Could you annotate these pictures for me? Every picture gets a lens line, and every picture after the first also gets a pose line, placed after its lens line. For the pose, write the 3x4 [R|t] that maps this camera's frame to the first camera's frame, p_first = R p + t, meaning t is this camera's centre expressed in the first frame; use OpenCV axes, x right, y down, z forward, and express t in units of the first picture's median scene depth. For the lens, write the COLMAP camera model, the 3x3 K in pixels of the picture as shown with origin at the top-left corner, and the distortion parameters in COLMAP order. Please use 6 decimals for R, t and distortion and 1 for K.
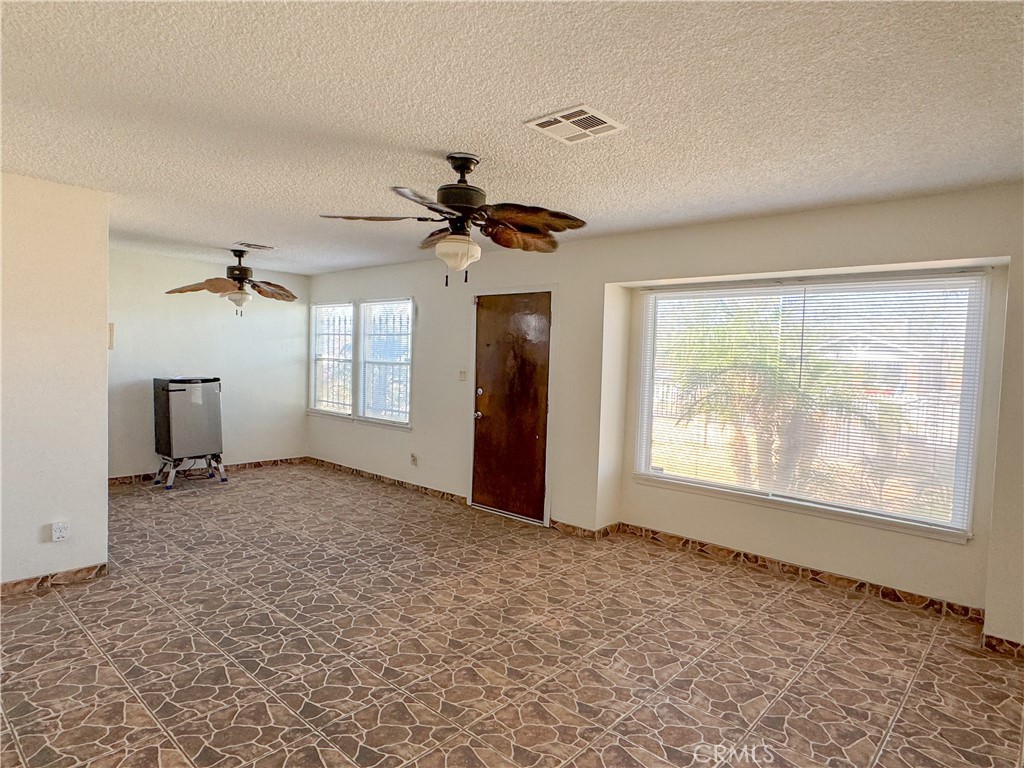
lens RADIAL K [[595.3, 0, 484.4], [0, 595.3, 367.6], [0, 0, 1]] dist [-0.004683, 0.006078]
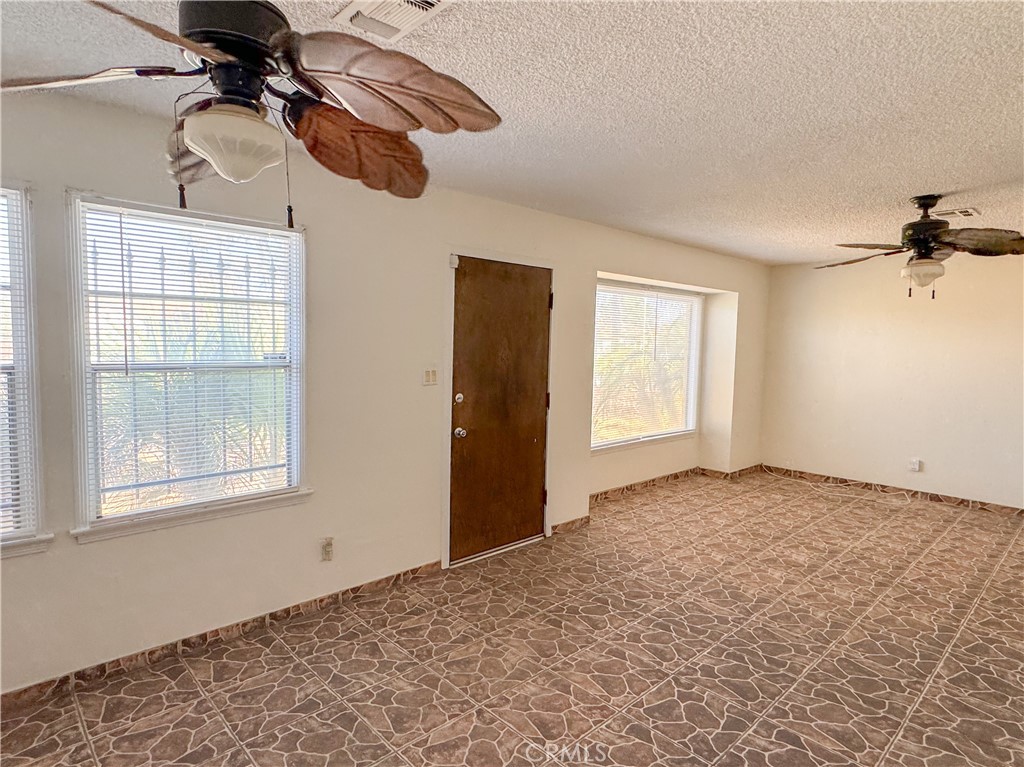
lens RADIAL K [[595.3, 0, 504.9], [0, 595.3, 386.8], [0, 0, 1]] dist [-0.004683, 0.006078]
pose [[0.045008, -0.110849, 0.992818, -1.070996], [0.000697, 0.993828, 0.110930, -0.077596], [-0.998986, -0.004301, 0.044808, 1.446874]]
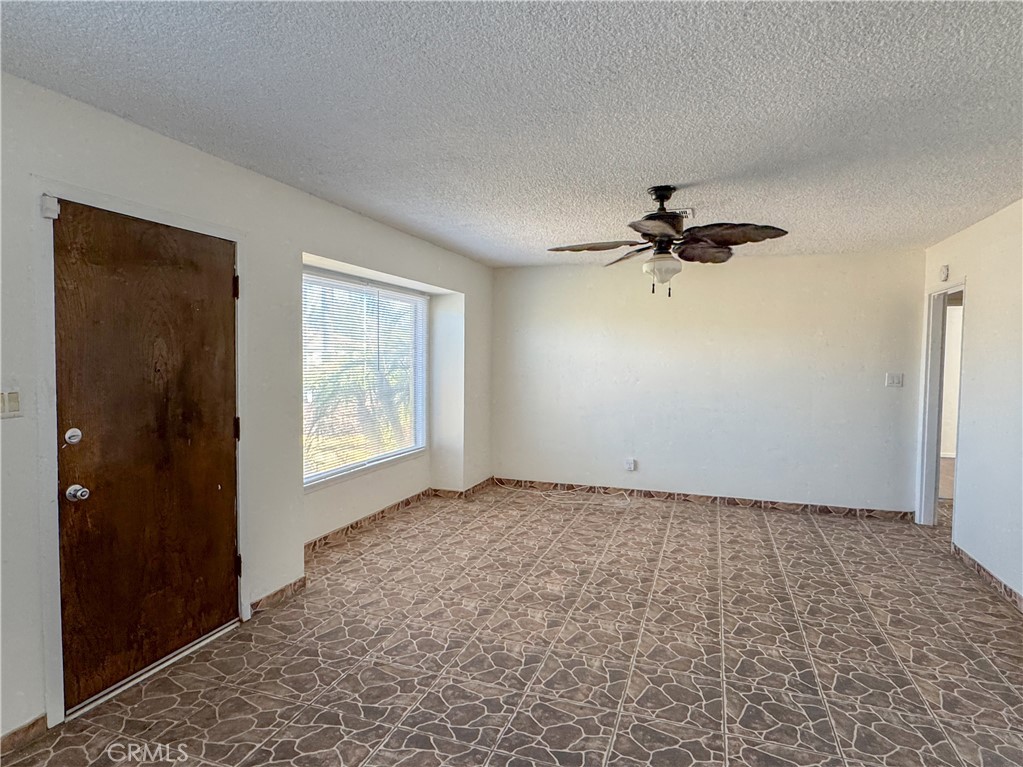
lens RADIAL K [[594.7, 0, 506.1], [0, 594.7, 387.7], [0, 0, 1]] dist [-0.004683, 0.006078]
pose [[-0.418160, -0.083908, 0.904490, -0.792615], [-0.004876, 0.995918, 0.090135, -0.052301], [-0.908360, 0.033280, -0.416862, 1.415770]]
